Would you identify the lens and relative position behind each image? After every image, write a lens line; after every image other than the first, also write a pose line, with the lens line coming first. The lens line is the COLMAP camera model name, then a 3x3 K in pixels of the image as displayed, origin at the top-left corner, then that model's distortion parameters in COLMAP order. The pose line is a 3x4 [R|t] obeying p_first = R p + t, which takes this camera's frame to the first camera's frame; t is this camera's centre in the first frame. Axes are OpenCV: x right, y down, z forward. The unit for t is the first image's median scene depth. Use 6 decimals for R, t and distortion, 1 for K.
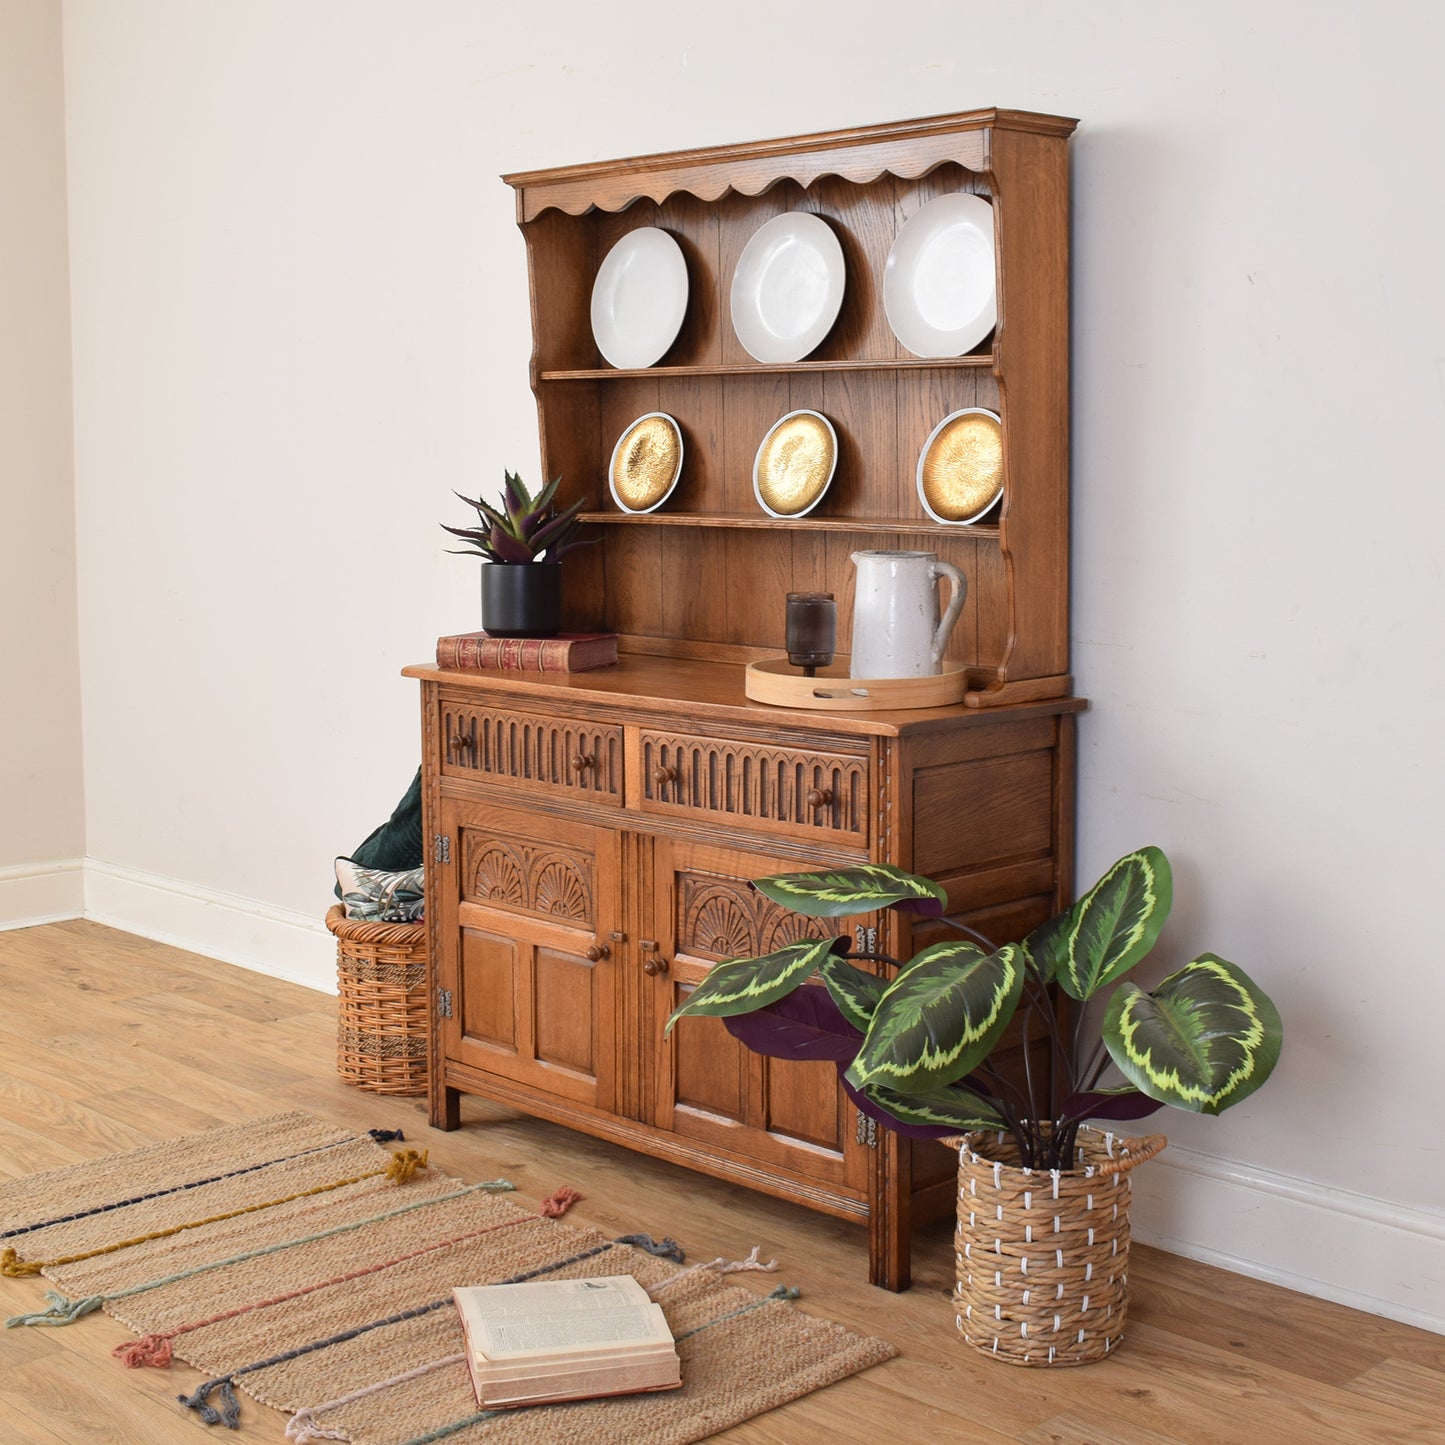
lens RADIAL K [[2171.3, 0, 779.5], [0, 2171.3, 643.8], [0, 0, 1]] dist [-0.019842, -0.066605]
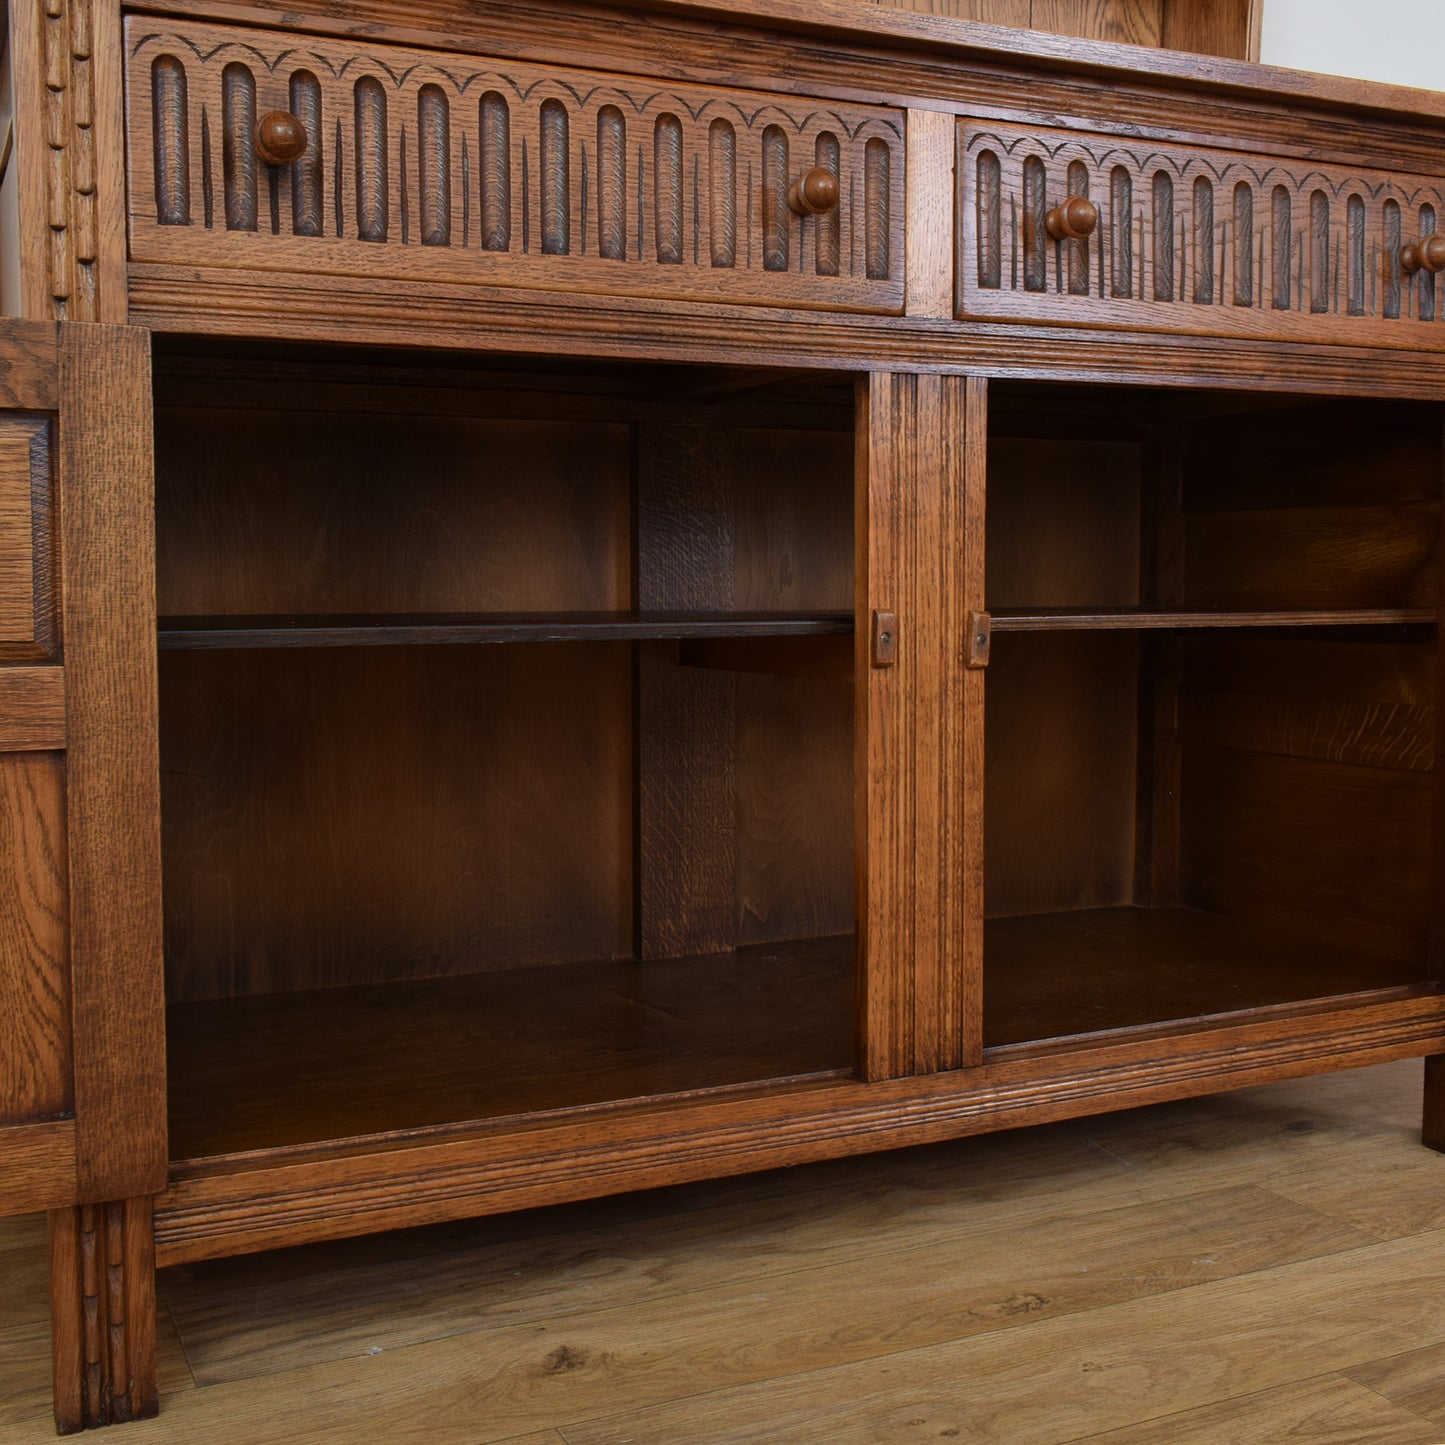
lens RADIAL K [[1718.6, 0, 690.5], [0, 1718.6, 719.4], [0, 0, 1]] dist [-0.012562, -0.016275]
pose [[0.354505, -0.070371, 0.932402, -0.395506], [0.092426, 0.994918, 0.039949, 0.135433], [-0.930475, 0.072016, 0.359207, 0.930275]]
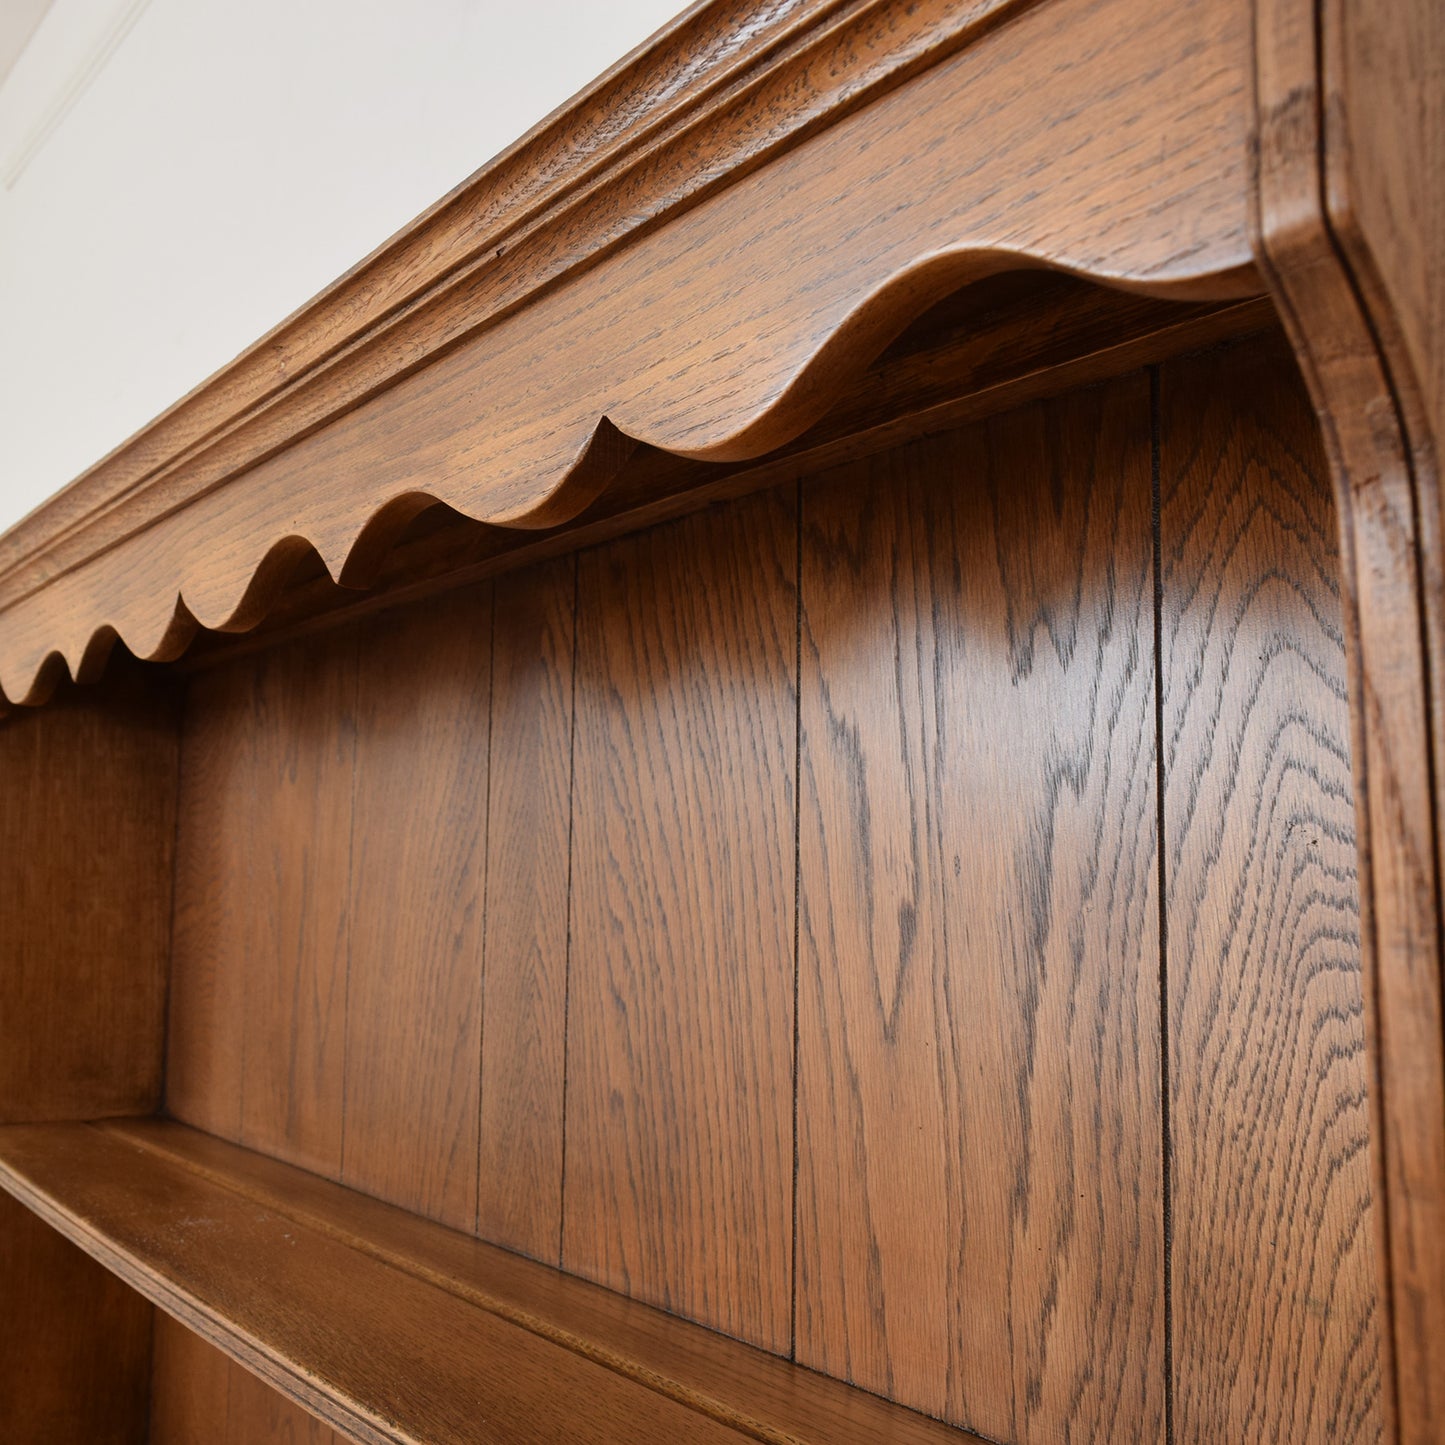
lens RADIAL K [[1648.4, 0, 646.3], [0, 1648.4, 722.6], [0, 0, 1]] dist [-0.015210, -0.001651]
pose [[0.977682, 0.011525, -0.209776, 0.075061], [-0.055418, 0.977278, -0.204587, -0.162389], [0.202652, 0.211647, 0.956106, 0.841515]]
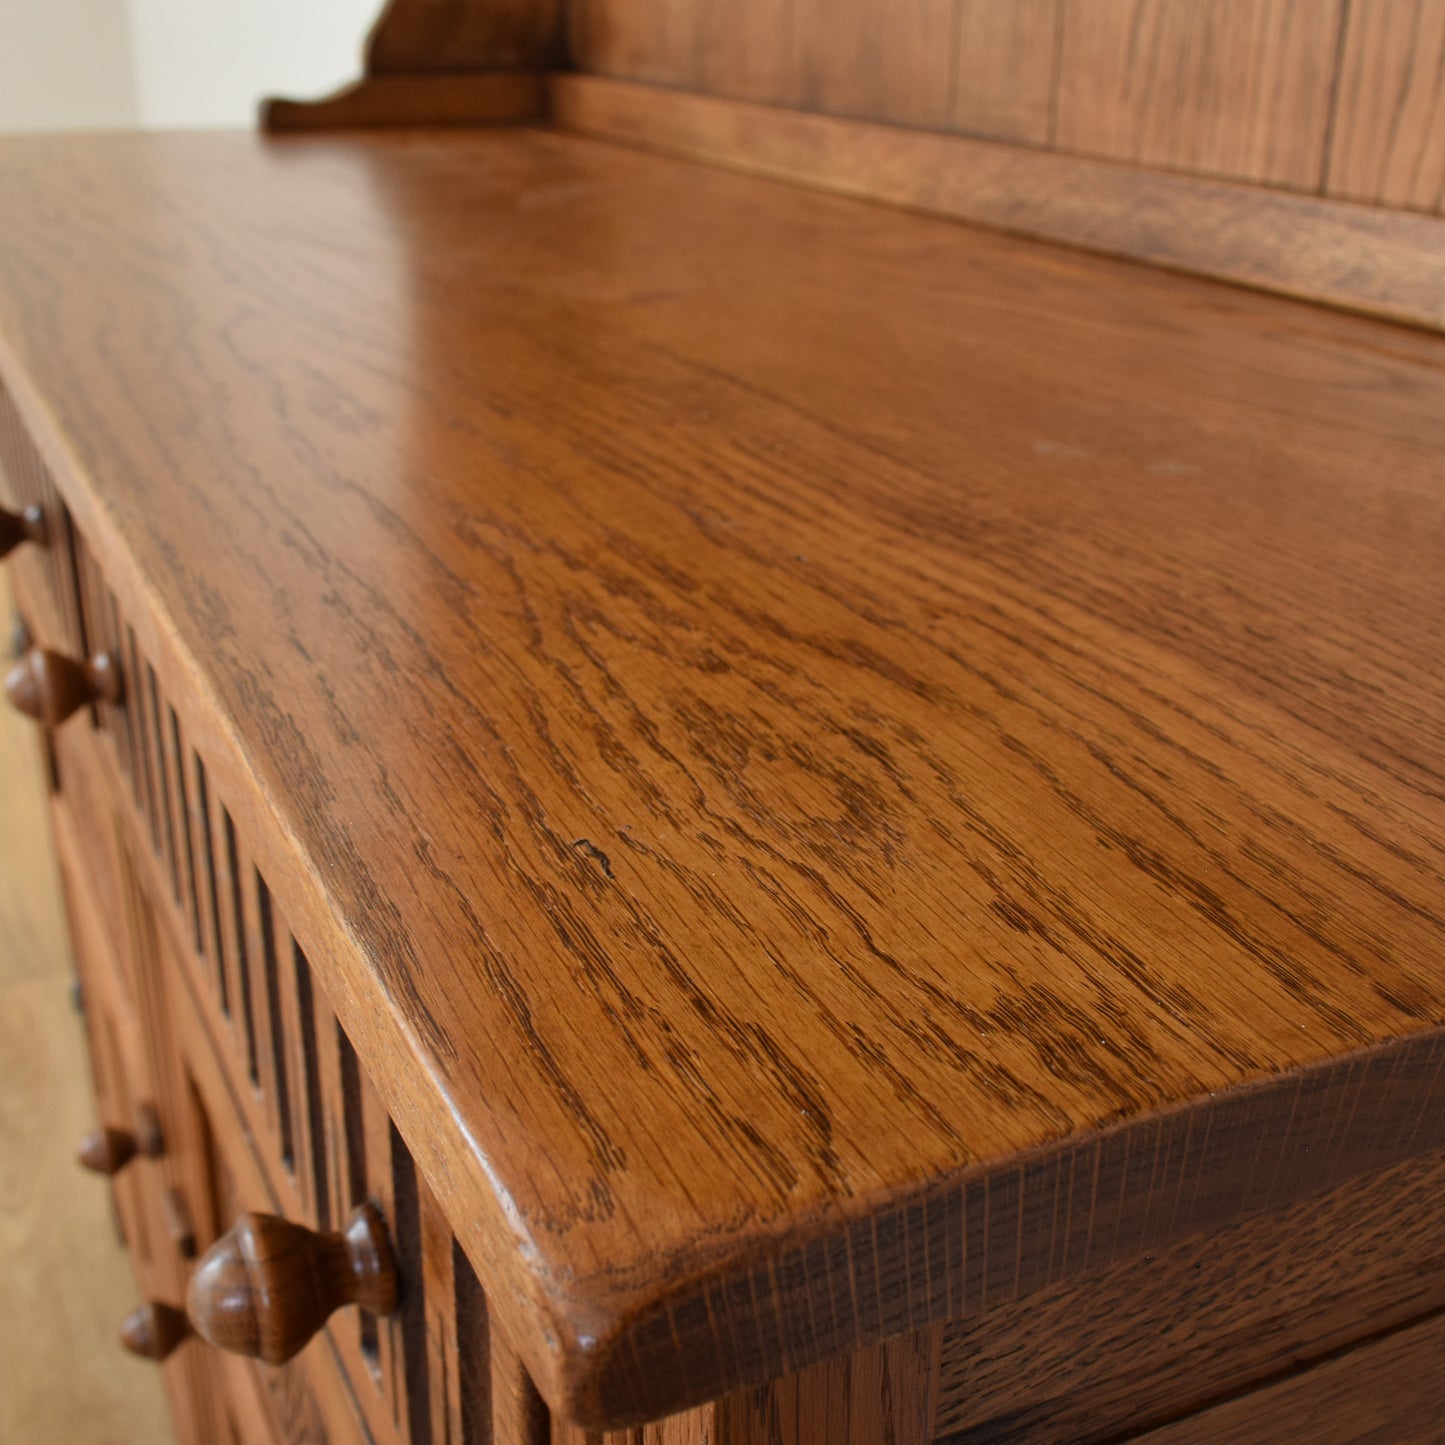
lens RADIAL K [[1771.8, 0, 722.5], [0, 1771.8, 722.5], [0, 0, 1]] dist [-0.007241, -0.004206]
pose [[0.940988, 0.144776, -0.305912, 0.062809], [-0.044007, 0.948552, 0.313548, 0.004564], [0.335568, -0.281583, 0.898947, 0.837266]]
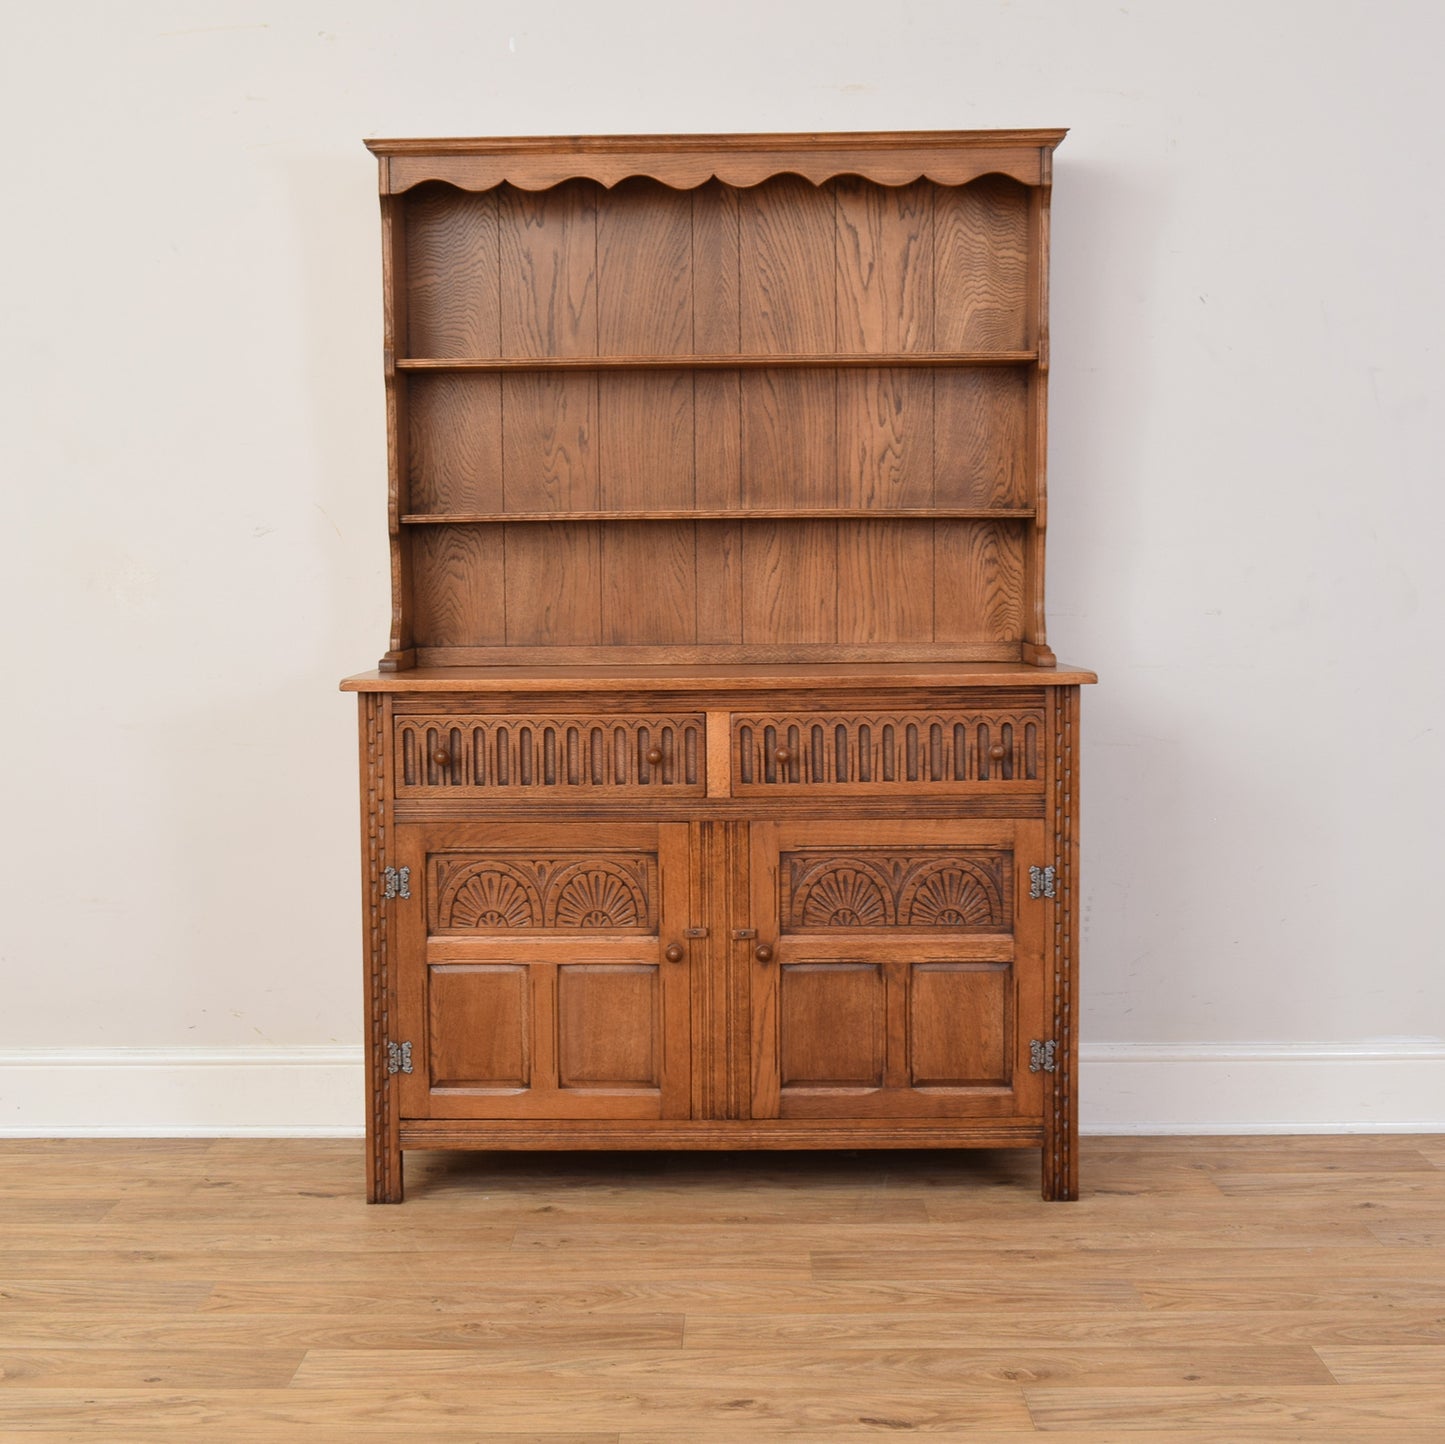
lens RADIAL K [[2191.1, 0, 668.2], [0, 2191.1, 719.4], [0, 0, 1]] dist [-0.032373, 0.018184]
pose [[0.734223, -0.048282, 0.677189, -0.750769], [0.071492, 0.997421, -0.006400, 0.045927], [-0.675133, 0.053113, 0.735781, 0.287738]]
